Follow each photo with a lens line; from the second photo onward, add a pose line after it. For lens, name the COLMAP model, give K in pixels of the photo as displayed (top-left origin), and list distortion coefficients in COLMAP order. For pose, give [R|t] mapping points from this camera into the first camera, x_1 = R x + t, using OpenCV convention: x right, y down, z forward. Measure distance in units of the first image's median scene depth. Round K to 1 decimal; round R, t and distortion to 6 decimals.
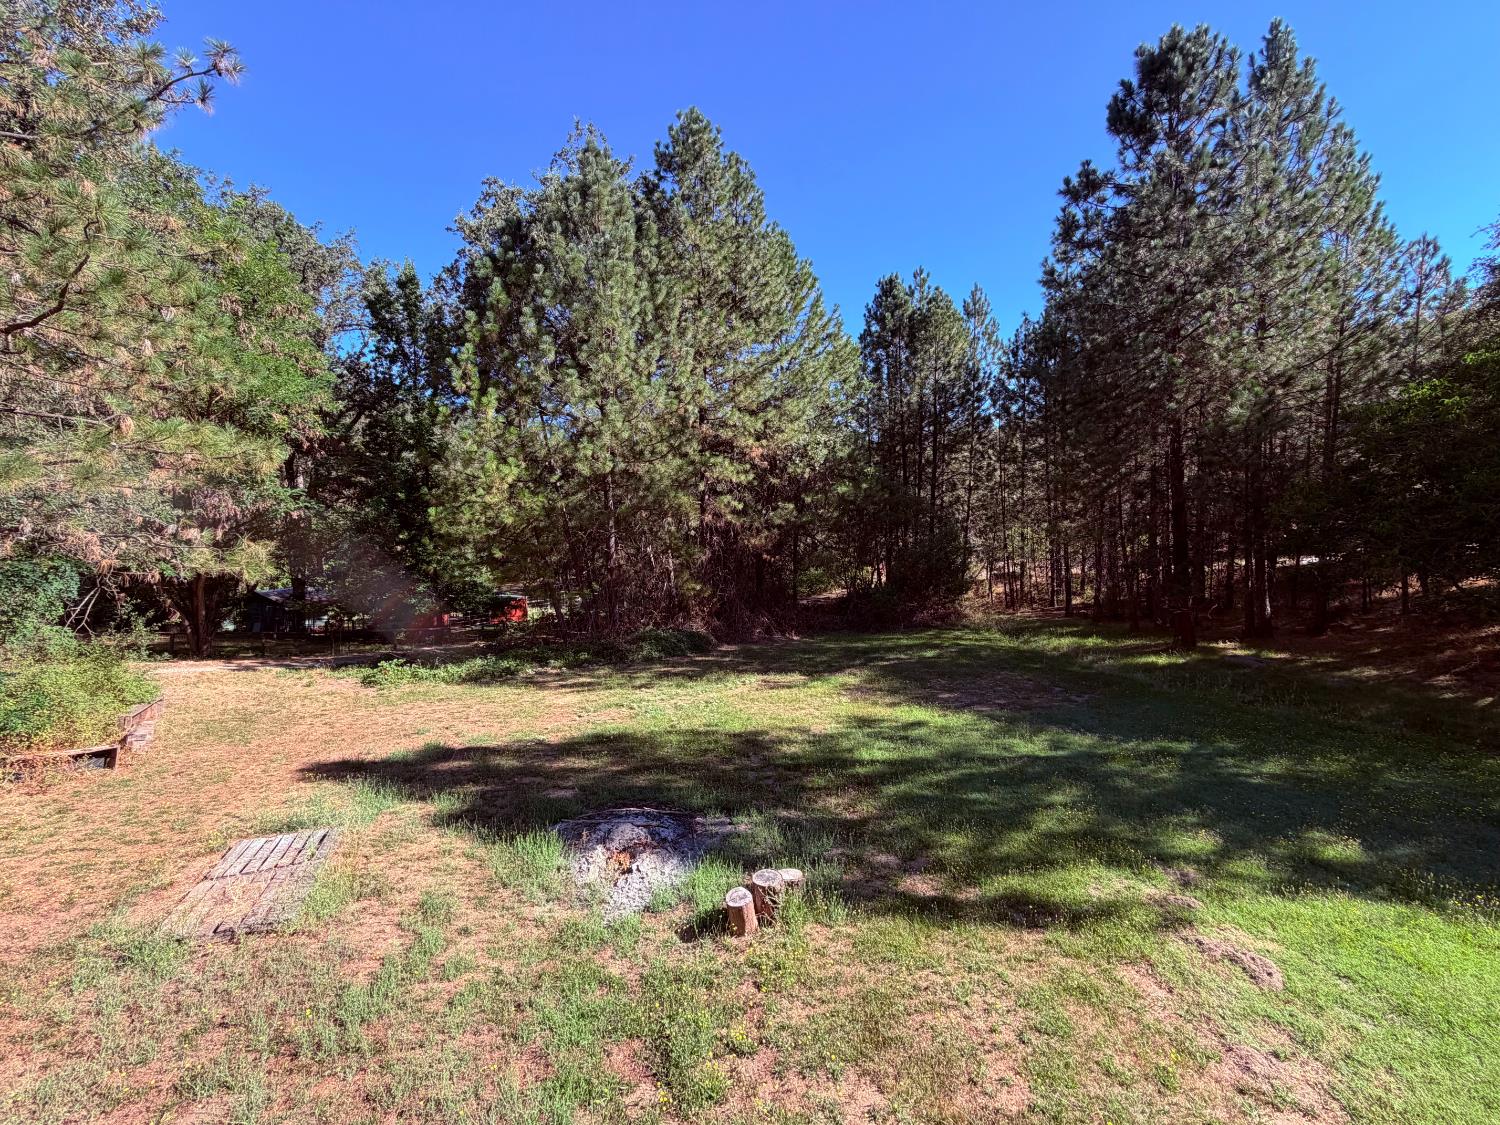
lens RADIAL K [[598.9, 0, 750.1], [0, 598.9, 563.7], [0, 0, 1]] dist [0.000908, -0.000284]
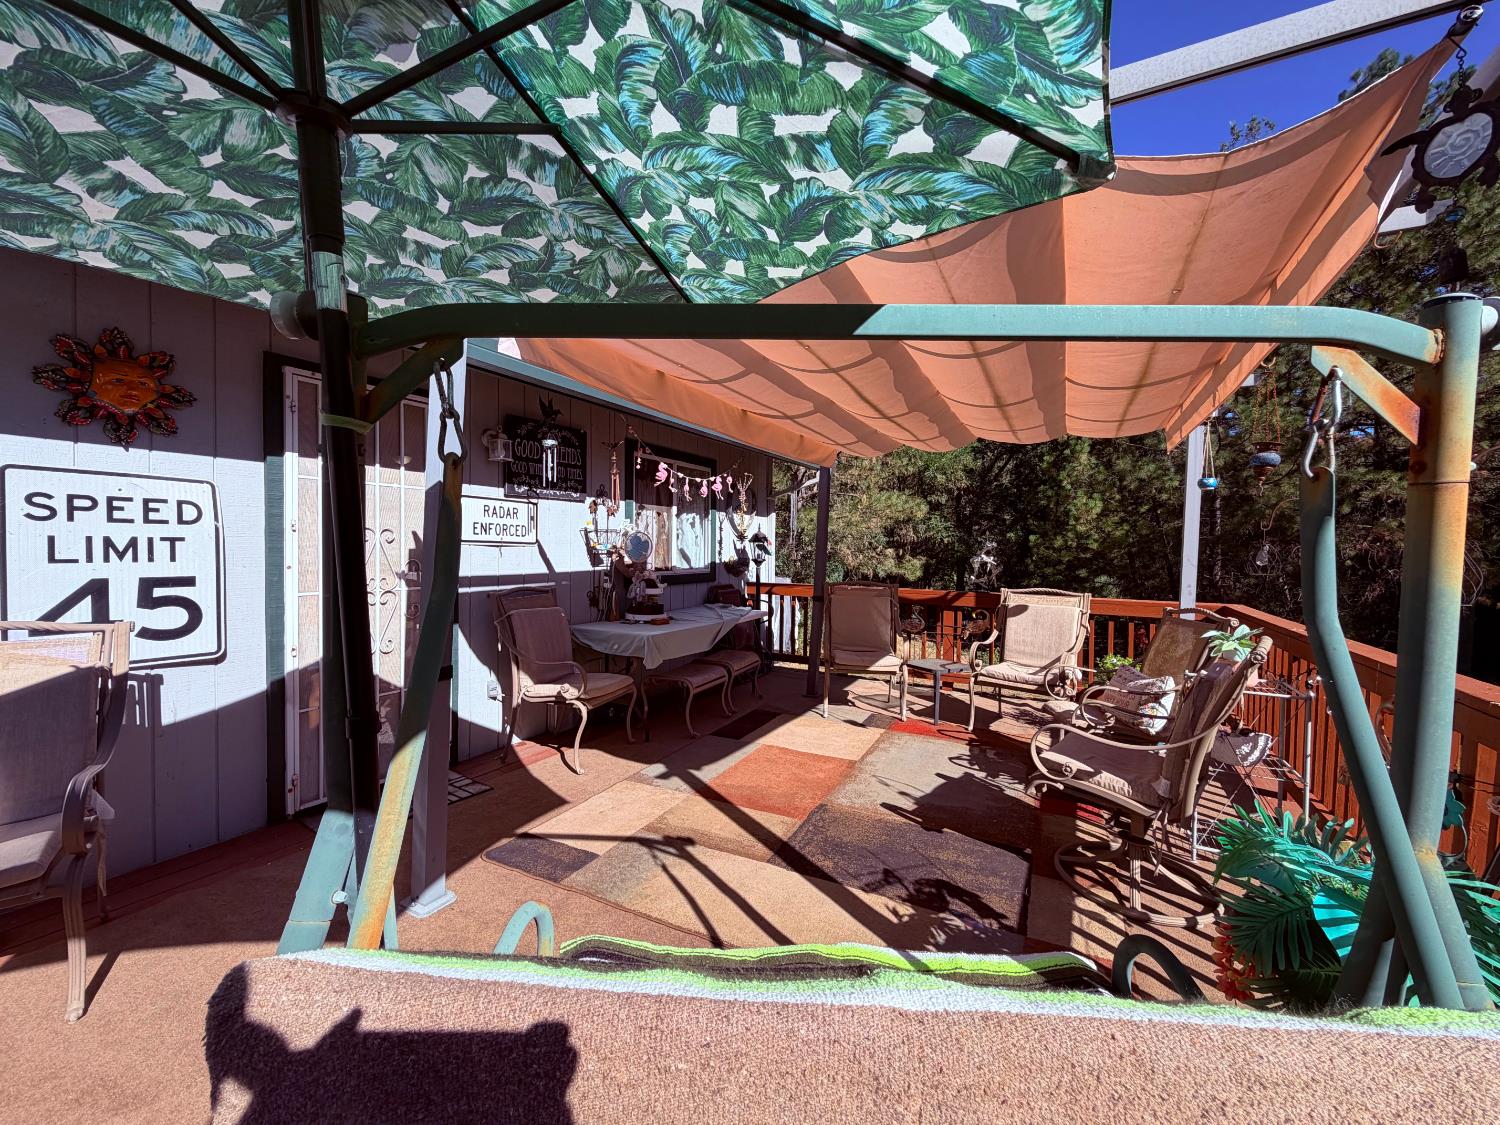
lens RADIAL K [[598.9, 0, 752.6], [0, 598.9, 564.0], [0, 0, 1]] dist [0.000908, -0.000284]
pose [[0.538504, 0.036762, -0.841820, 0.238198], [-0.070298, 0.997525, -0.001408, 0.011875], [0.839685, 0.059937, 0.539756, -0.201787]]
